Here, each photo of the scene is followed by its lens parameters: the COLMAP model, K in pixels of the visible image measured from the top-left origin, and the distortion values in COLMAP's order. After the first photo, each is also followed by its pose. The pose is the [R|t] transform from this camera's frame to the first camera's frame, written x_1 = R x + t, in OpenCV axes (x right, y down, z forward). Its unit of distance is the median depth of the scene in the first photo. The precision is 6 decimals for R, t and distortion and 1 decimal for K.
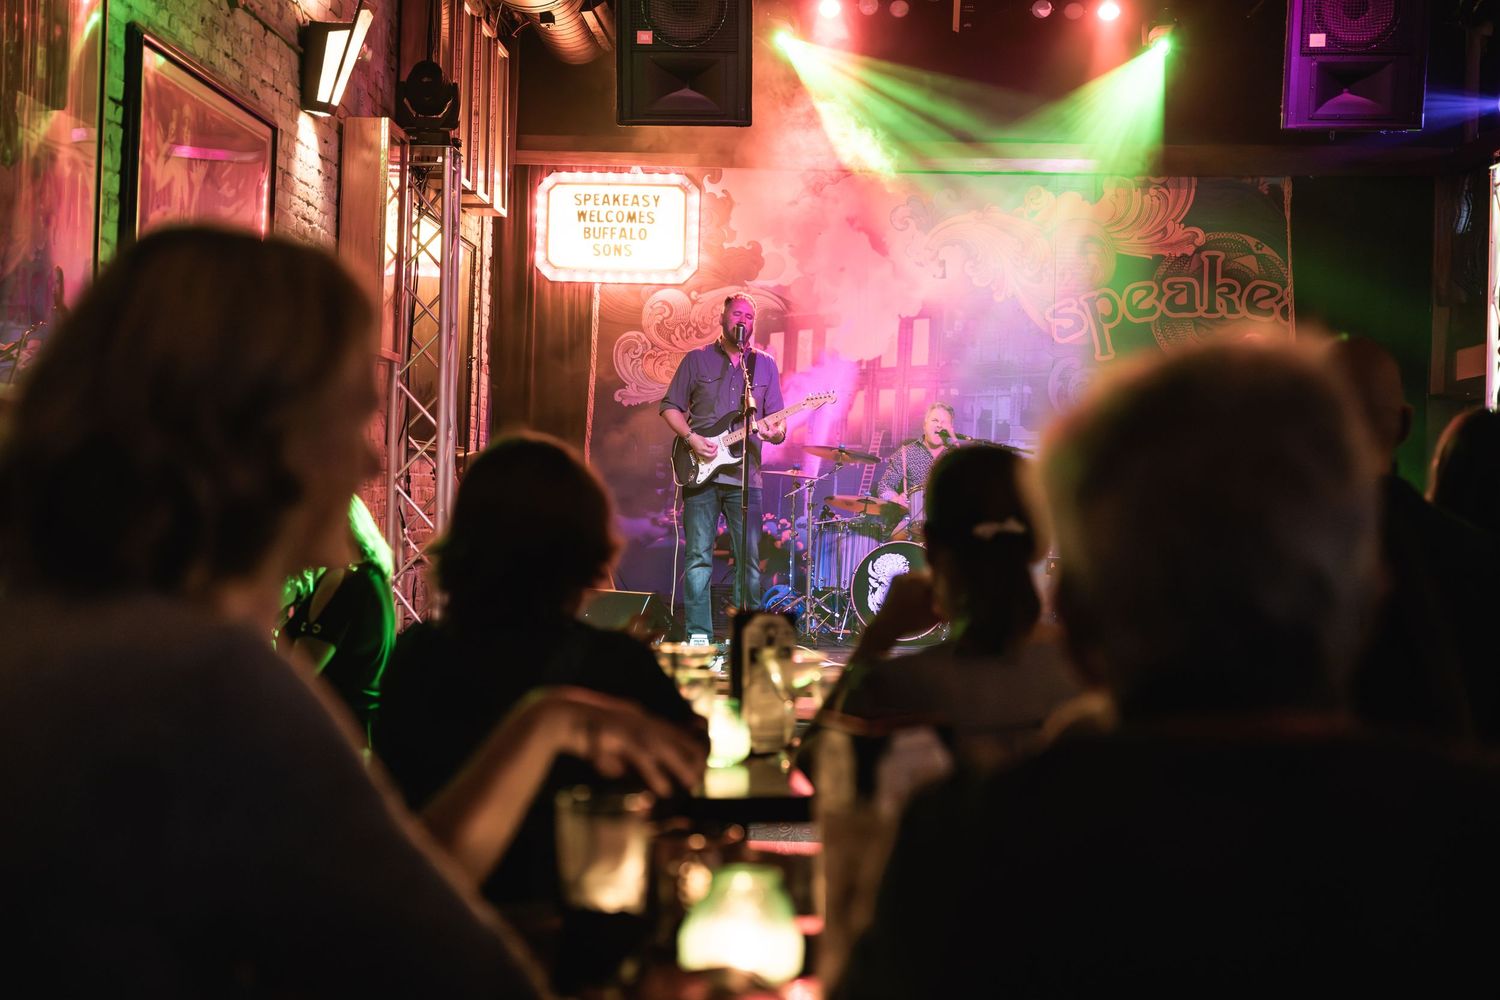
lens RADIAL K [[2188.8, 0, 740.2], [0, 2188.8, 504.8], [0, 0, 1]] dist [0.034725, 0.000000]
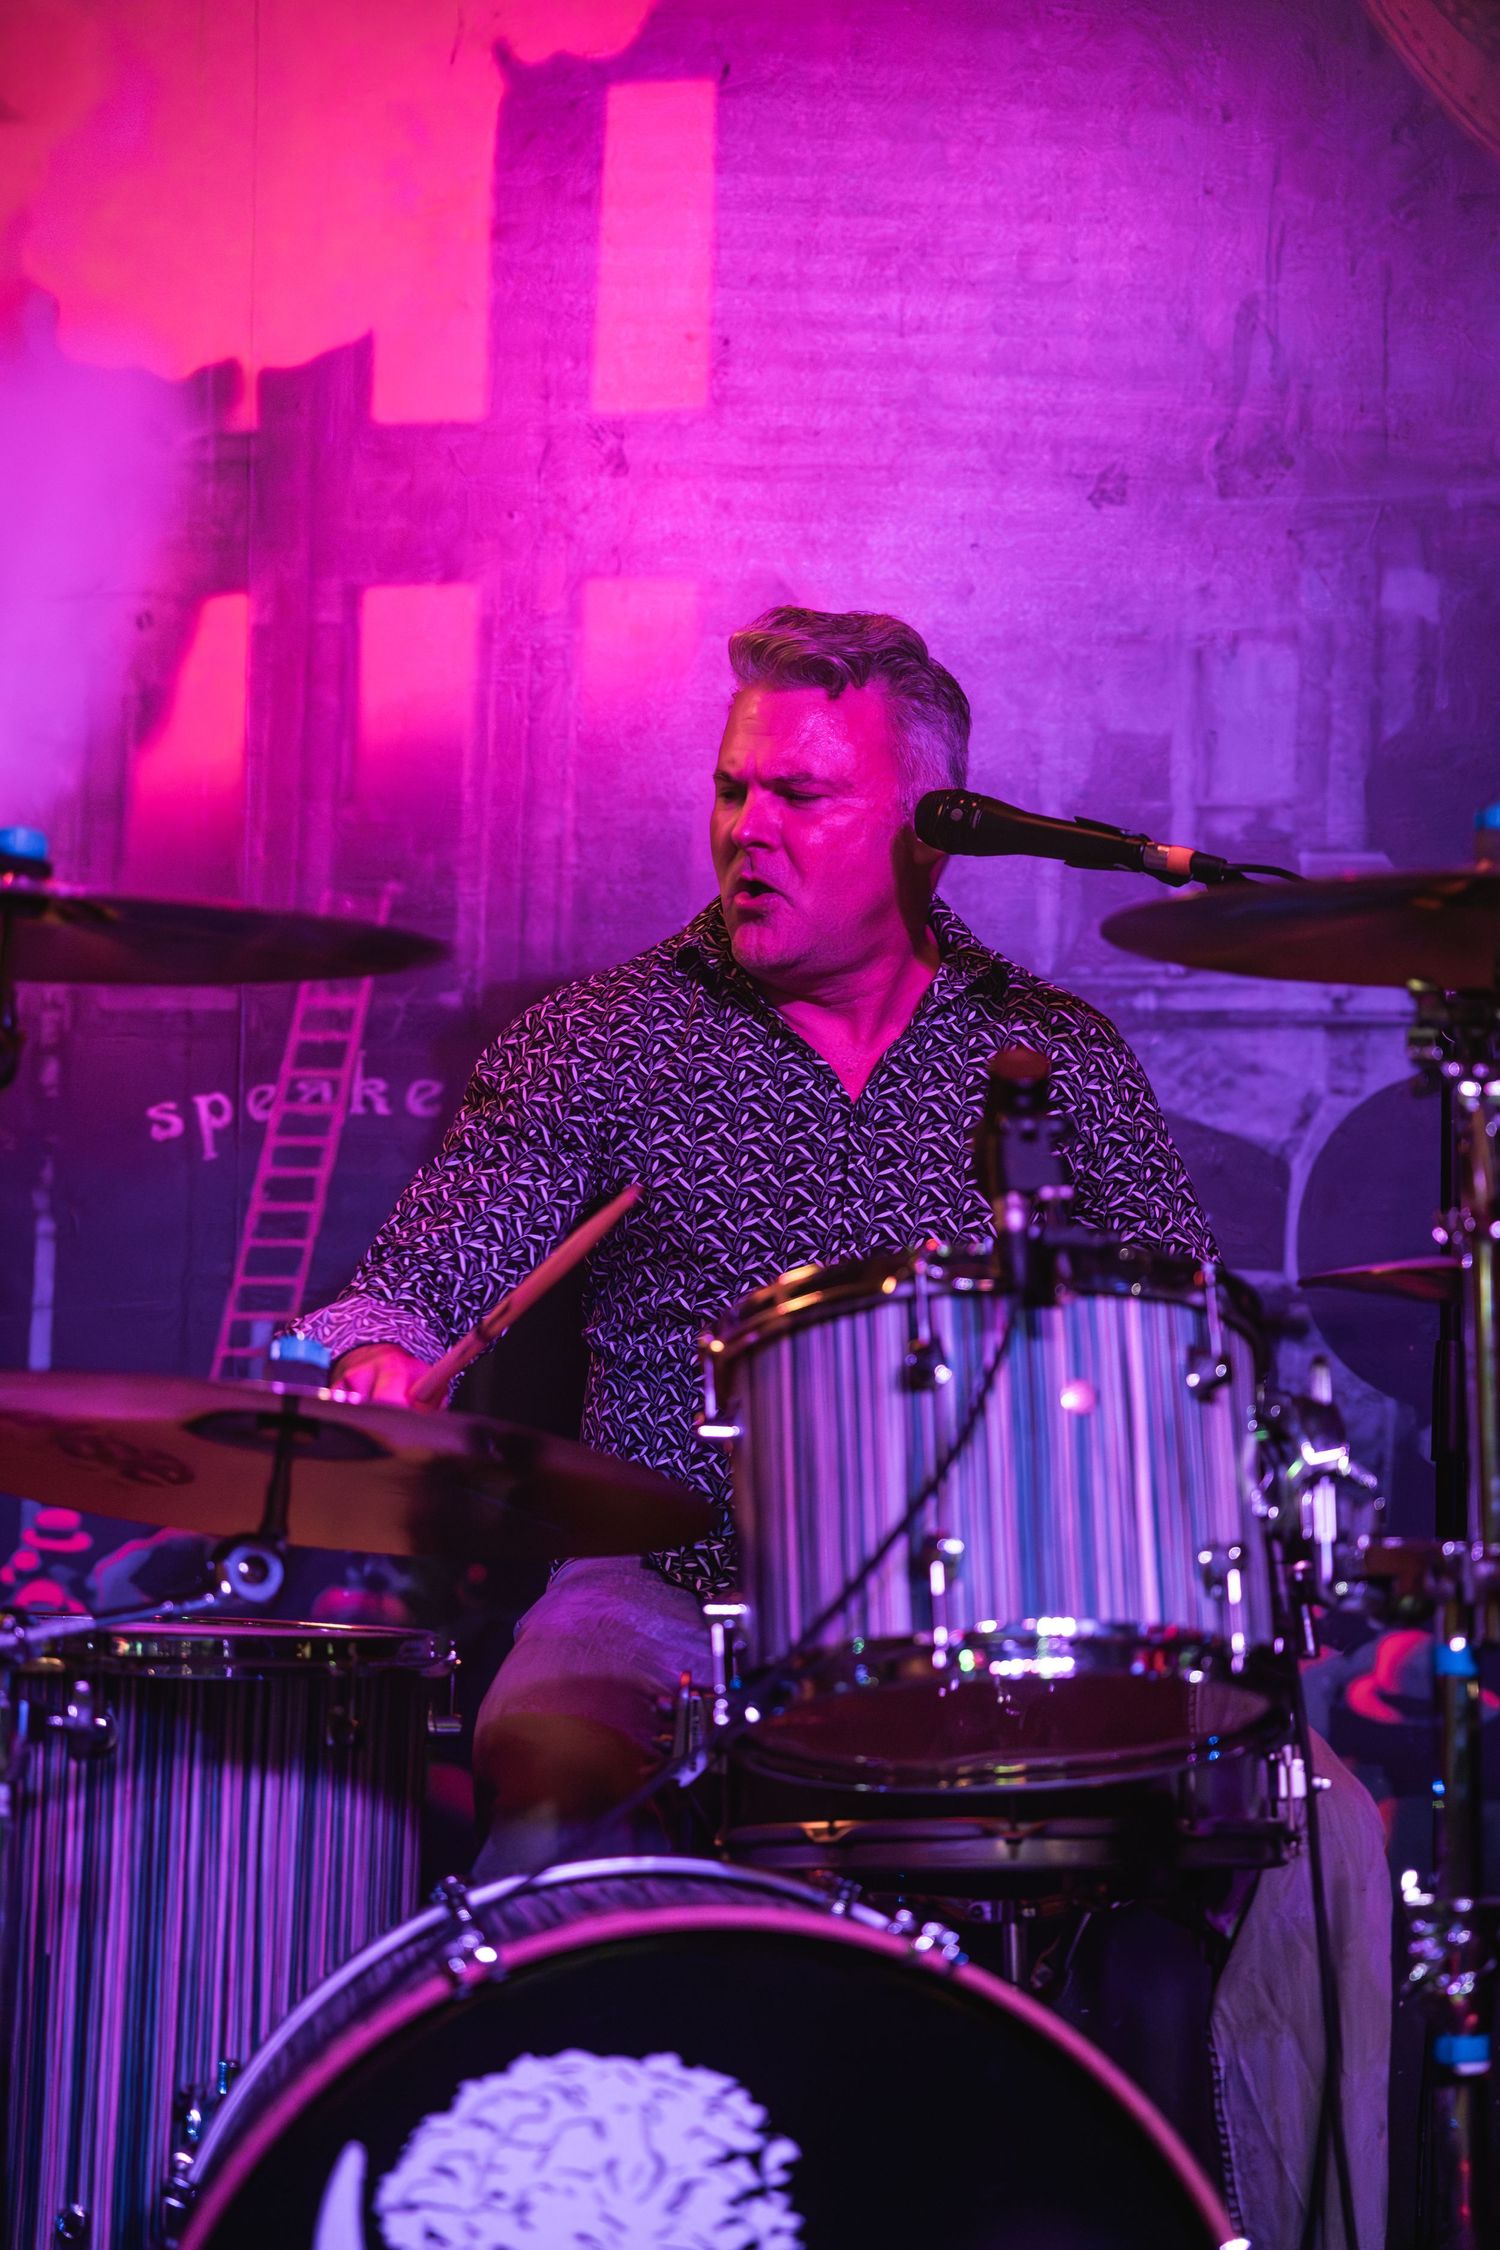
lens RADIAL K [[4378.6, 0, 746.7], [0, 4378.6, 1143.7], [0, 0, 1]] dist [0.061745, 0.000000]
pose [[0.985508, -0.005894, 0.169529, 0.040878], [0.014026, 0.998806, -0.046806, -0.004625], [-0.169051, 0.048506, 0.984413, 0.732417]]
